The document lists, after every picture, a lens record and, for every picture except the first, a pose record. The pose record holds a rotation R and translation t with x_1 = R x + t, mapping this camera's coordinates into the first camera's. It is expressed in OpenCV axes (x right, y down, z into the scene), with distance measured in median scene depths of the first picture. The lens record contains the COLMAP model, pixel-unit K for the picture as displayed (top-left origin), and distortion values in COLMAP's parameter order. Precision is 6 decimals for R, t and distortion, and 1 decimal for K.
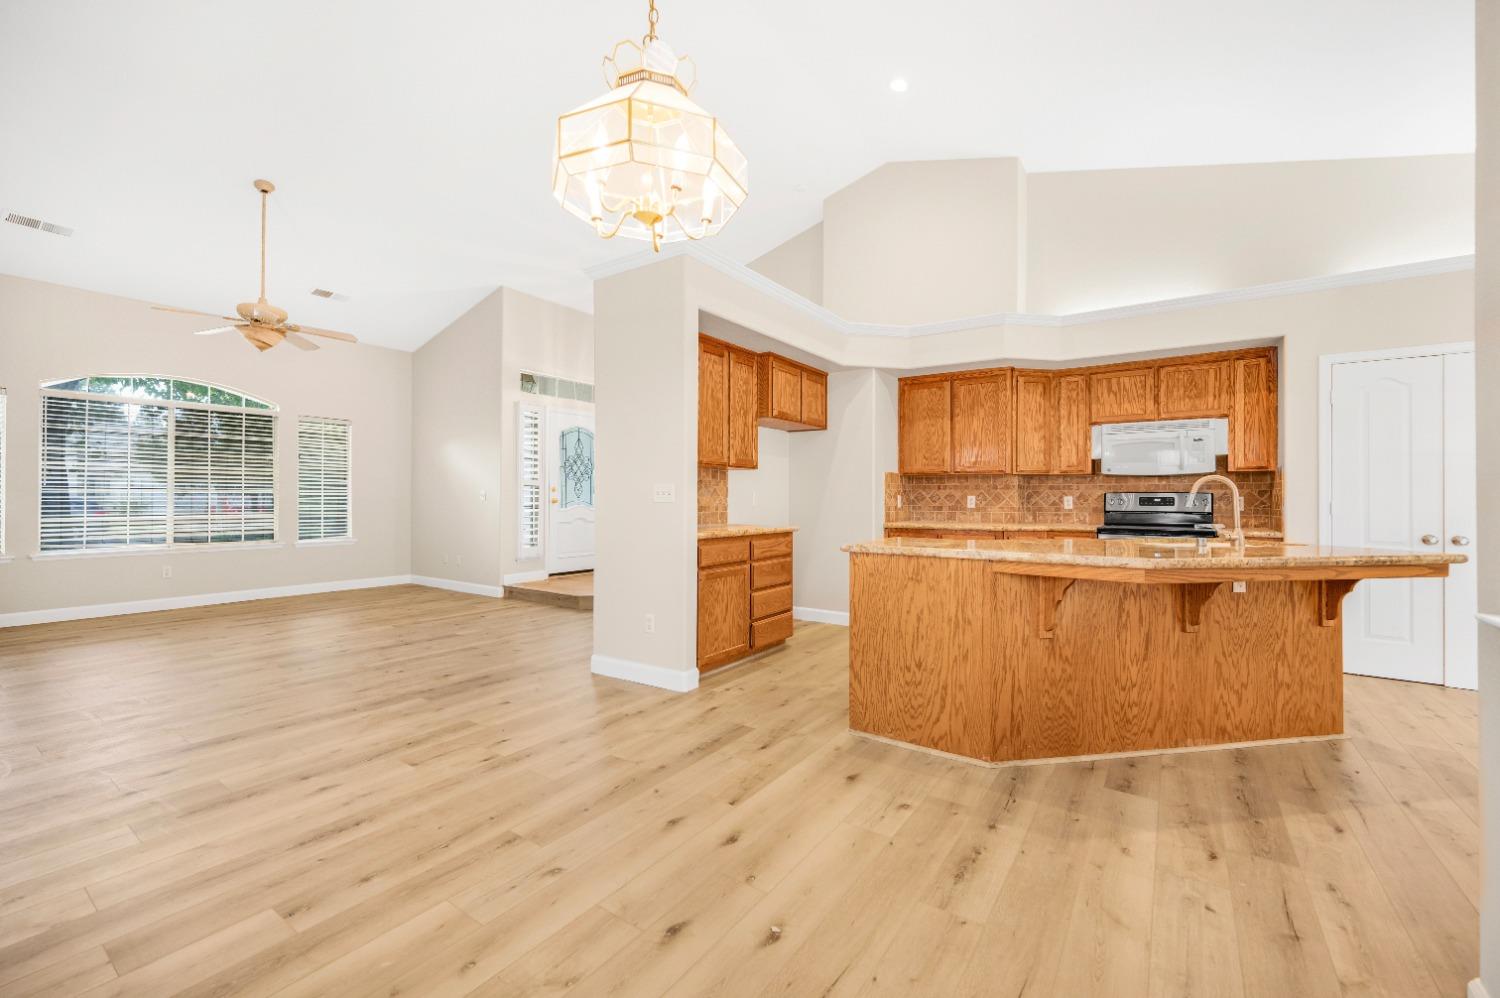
lens RADIAL K [[608.2, 0, 756.9], [0, 608.2, 496.2], [0, 0, 1]] dist [-0.000566, -0.000118]
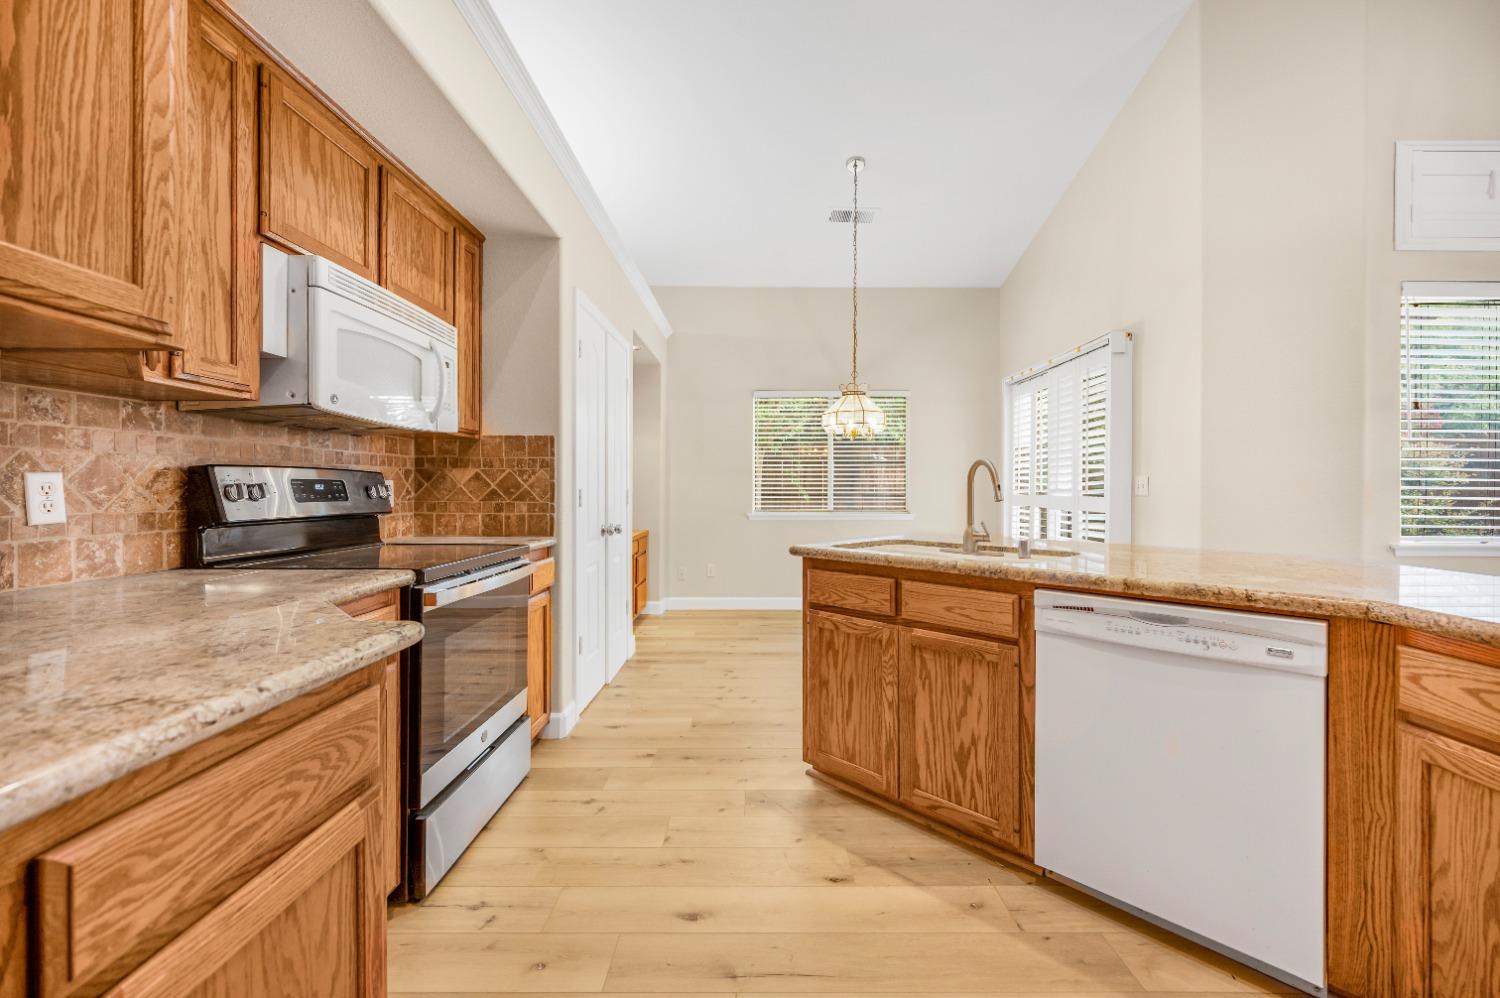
lens RADIAL K [[608.2, 0, 756.9], [0, 608.2, 496.2], [0, 0, 1]] dist [-0.000566, -0.000118]
pose [[-0.562431, -0.017735, 0.826654, 0.296278], [-0.011742, 0.999840, 0.013461, 0.006098], [-0.826761, -0.002135, -0.562550, 1.756069]]
